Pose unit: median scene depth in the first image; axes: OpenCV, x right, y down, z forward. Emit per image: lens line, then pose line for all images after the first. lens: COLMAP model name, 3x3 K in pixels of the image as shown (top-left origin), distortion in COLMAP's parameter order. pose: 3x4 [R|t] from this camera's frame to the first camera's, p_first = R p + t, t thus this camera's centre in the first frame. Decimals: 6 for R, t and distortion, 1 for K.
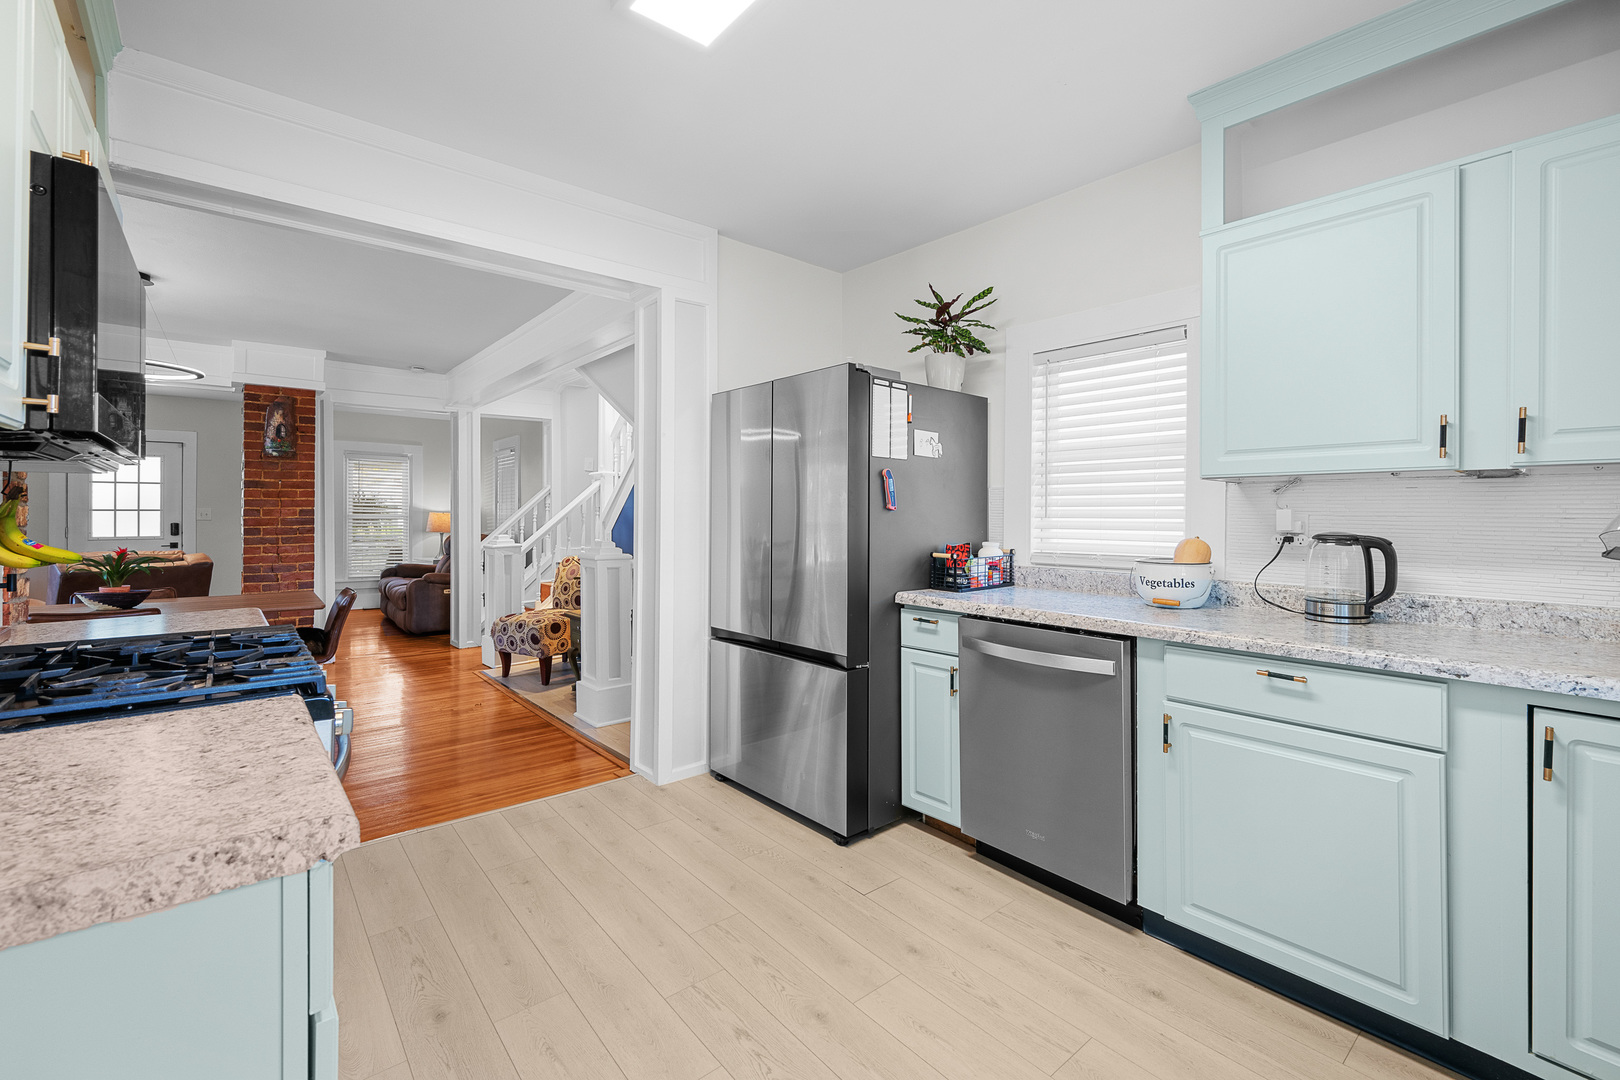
lens RADIAL K [[654.3, 0, 816.5], [0, 654.3, 514.0], [0, 0, 1]] dist [0.000826, 0.000114]
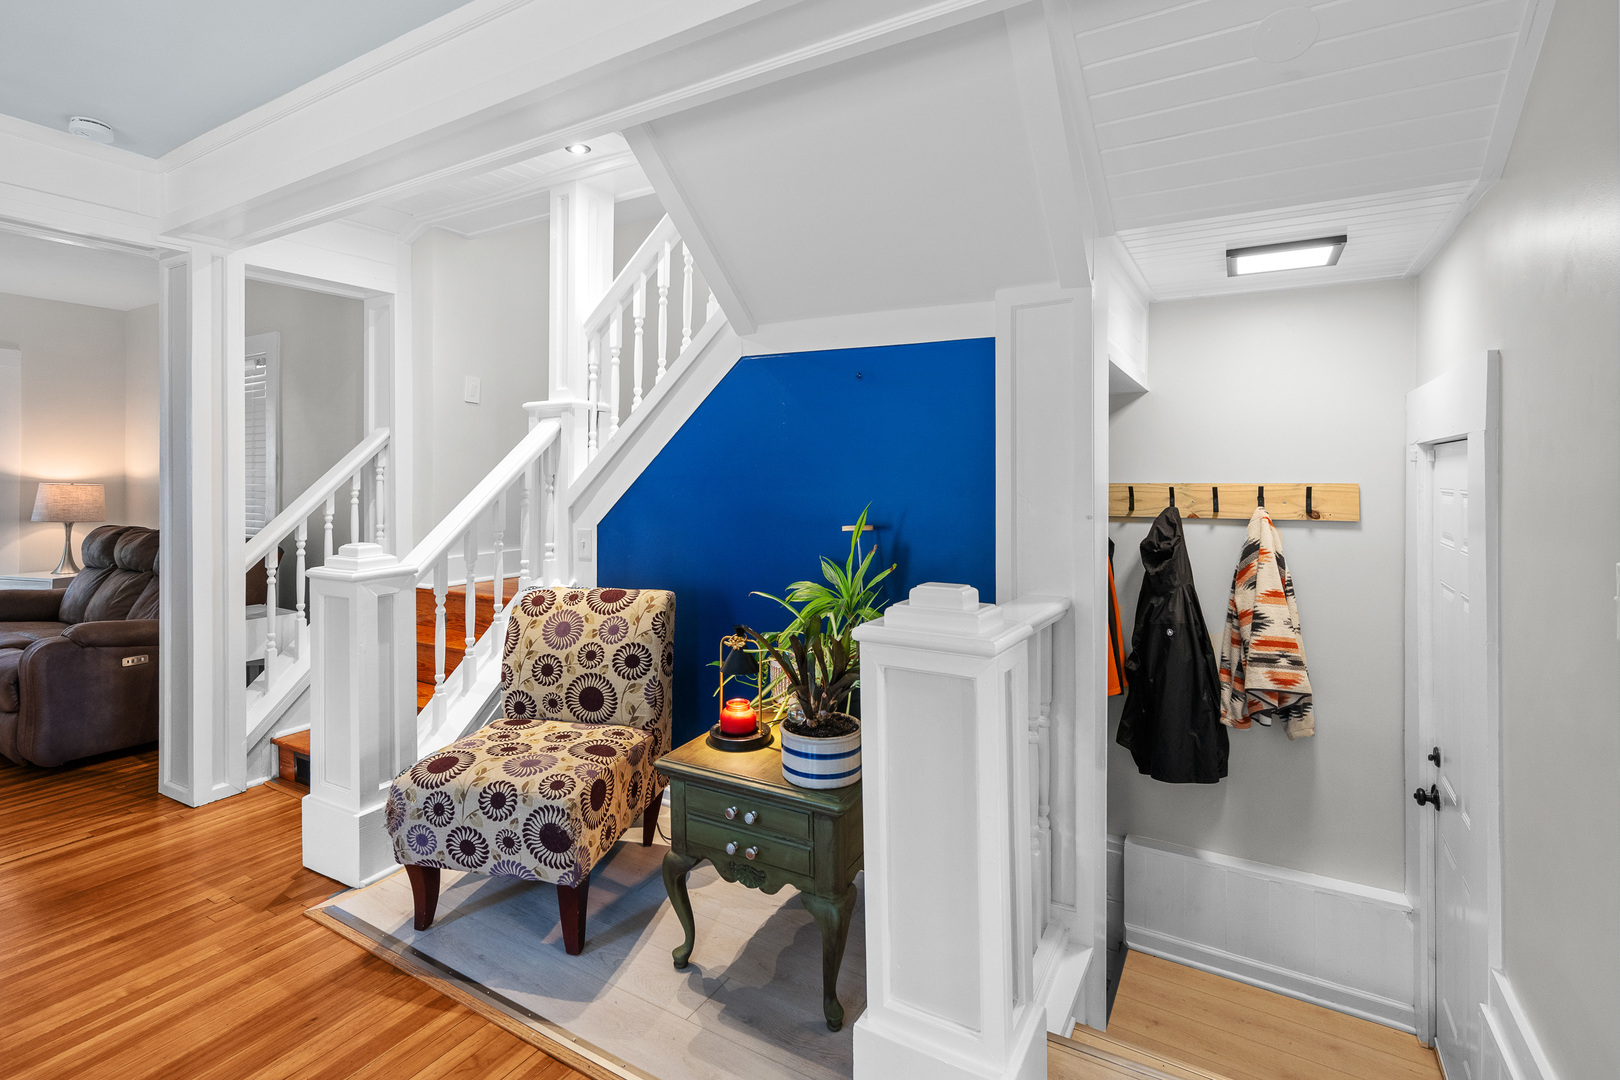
lens RADIAL K [[766.8, 0, 804.3], [0, 766.8, 479.5], [0, 0, 1]] dist [0.001018, 0.000435]
pose [[0.955664, -0.004286, 0.294427, -0.368609], [0.003515, 0.999989, 0.003147, -0.009577], [-0.294437, -0.001973, 0.955669, 0.477481]]
